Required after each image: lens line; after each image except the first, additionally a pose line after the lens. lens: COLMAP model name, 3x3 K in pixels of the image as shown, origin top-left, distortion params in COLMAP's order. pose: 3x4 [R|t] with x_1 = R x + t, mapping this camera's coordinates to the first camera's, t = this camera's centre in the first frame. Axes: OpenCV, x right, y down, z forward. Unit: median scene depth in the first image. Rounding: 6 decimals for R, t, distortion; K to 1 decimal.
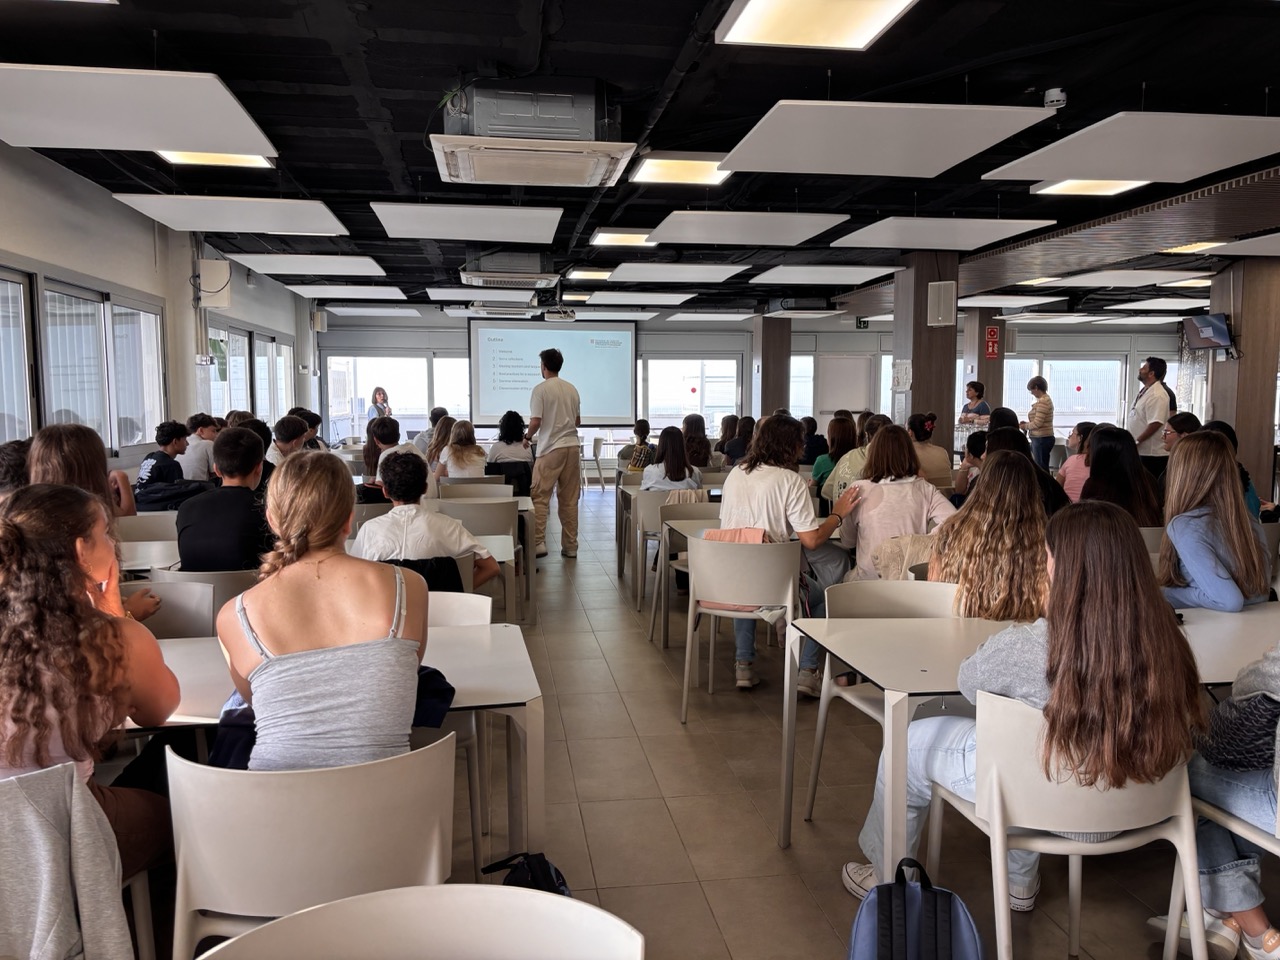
lens RADIAL K [[968.7, 0, 635.1], [0, 968.7, 484.2], [0, 0, 1]] dist [0.049546, -0.043213]
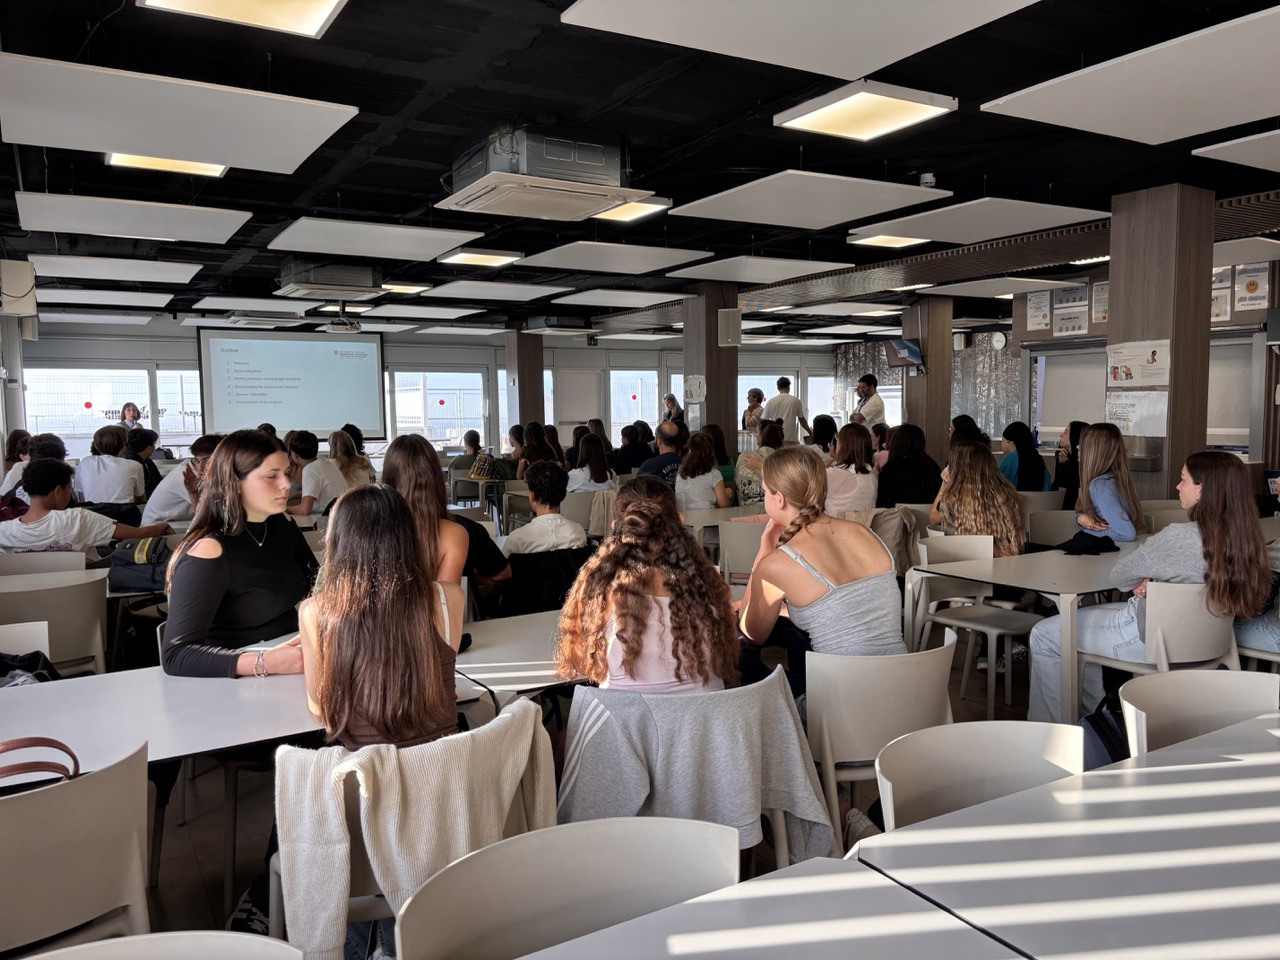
lens RADIAL K [[968.7, 0, 650.6], [0, 968.7, 486.1], [0, 0, 1]] dist [0.049546, -0.043213]
pose [[0.922264, -0.042727, 0.384192, -0.190428], [0.046944, 0.998896, -0.001600, 0.003427], [-0.383699, 0.019511, 0.923252, -0.032626]]
